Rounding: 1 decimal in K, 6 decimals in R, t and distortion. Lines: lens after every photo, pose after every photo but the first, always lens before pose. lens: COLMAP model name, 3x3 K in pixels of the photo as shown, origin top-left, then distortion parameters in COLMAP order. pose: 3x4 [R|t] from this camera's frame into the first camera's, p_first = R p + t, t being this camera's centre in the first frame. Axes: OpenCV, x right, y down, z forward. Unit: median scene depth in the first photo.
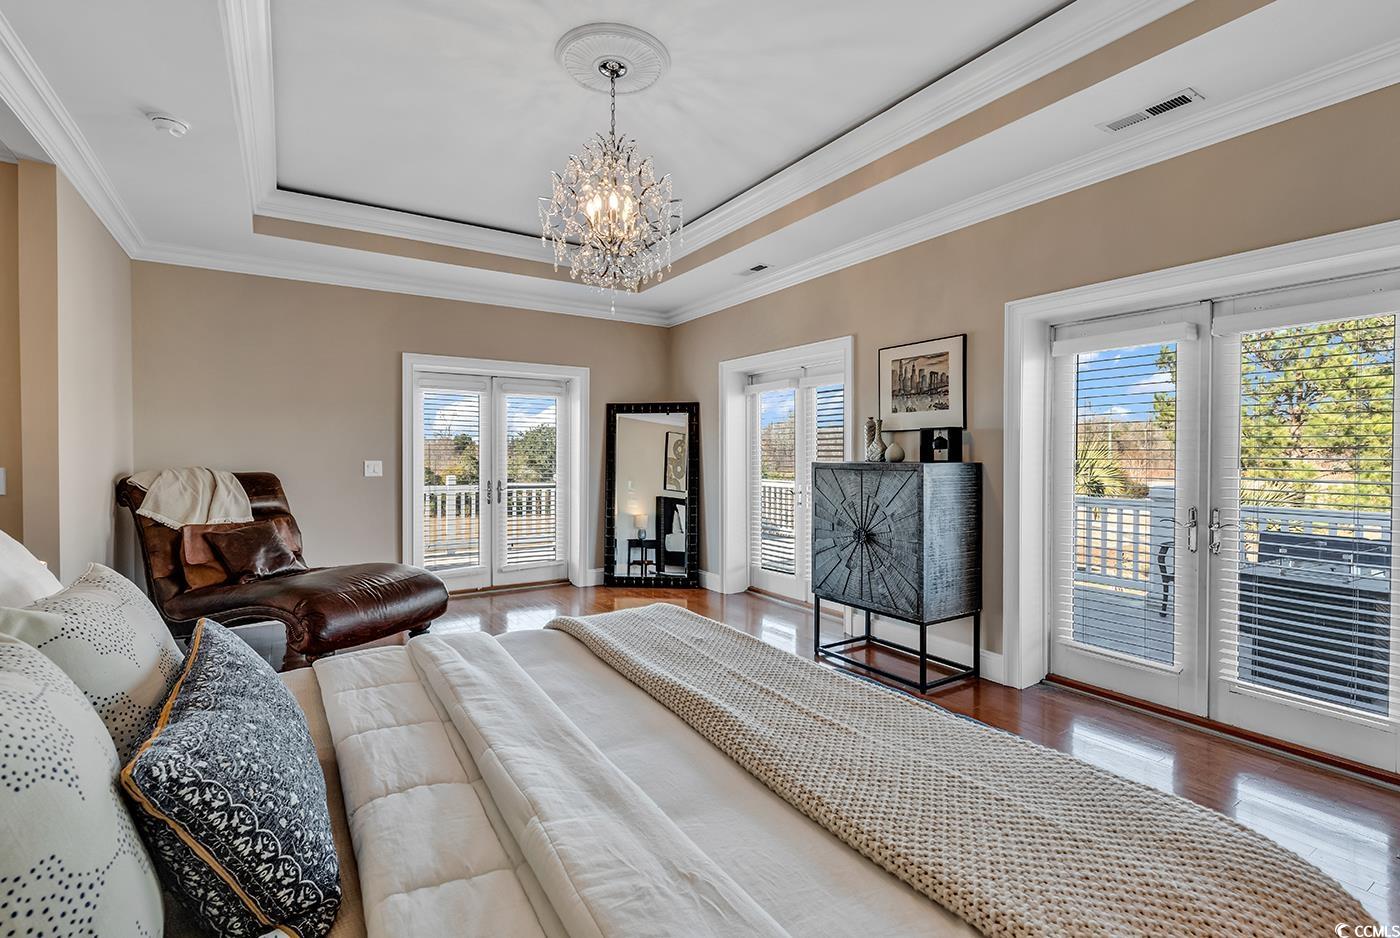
lens RADIAL K [[640.9, 0, 700.0], [0, 640.9, 469.0], [0, 0, 1]] dist [0.004152, 0.000334]
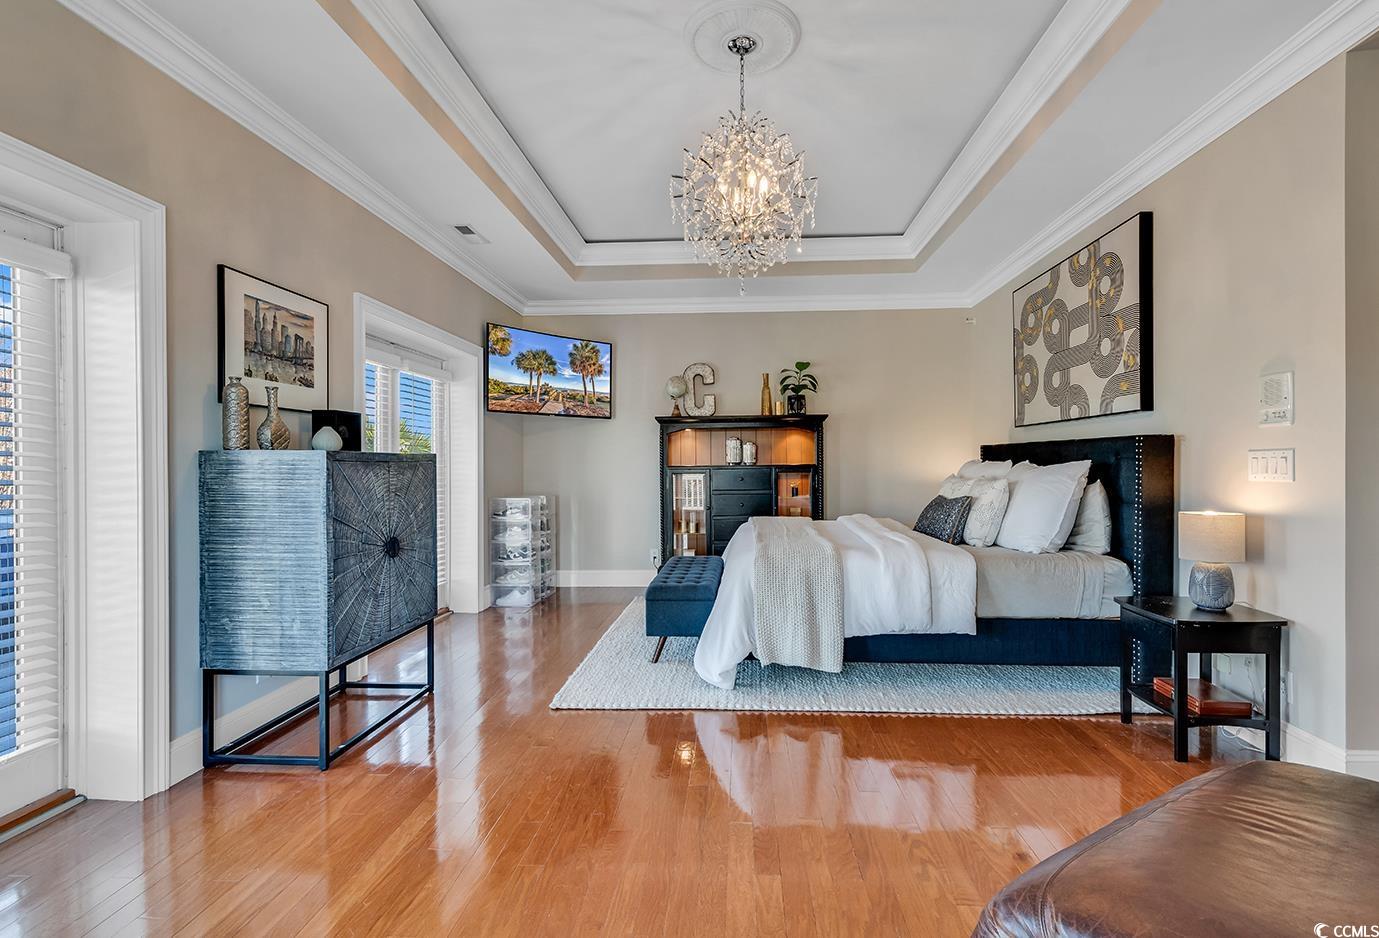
lens RADIAL K [[663.1, 0, 689.5], [0, 663.1, 469.0], [0, 0, 1]] dist [-0.001552, -0.000336]
pose [[-0.810407, 0.002059, 0.585864, -0.487737], [0.019925, 0.999512, 0.024049, -0.001471], [-0.585528, 0.031163, -0.810053, 1.392638]]
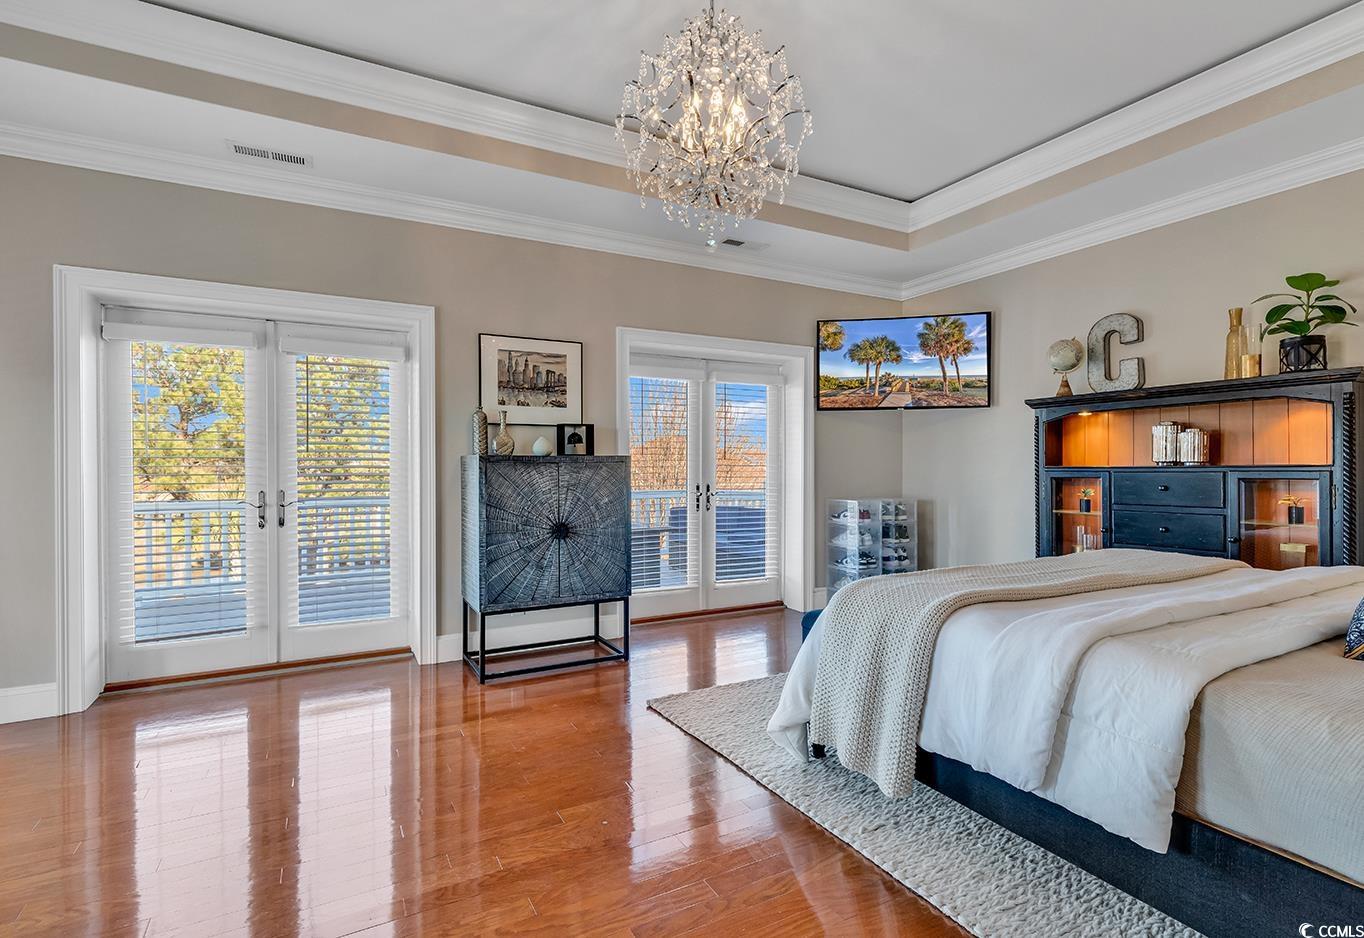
lens RADIAL K [[640.7, 0, 644.0], [0, 640.7, 468.0], [0, 0, 1]] dist [0.001891, 0.000388]
pose [[0.096775, -0.004499, 0.995296, -0.675491], [0.025944, 0.999661, 0.001996, 0.010270], [-0.994968, 0.025629, 0.096859, 0.759610]]
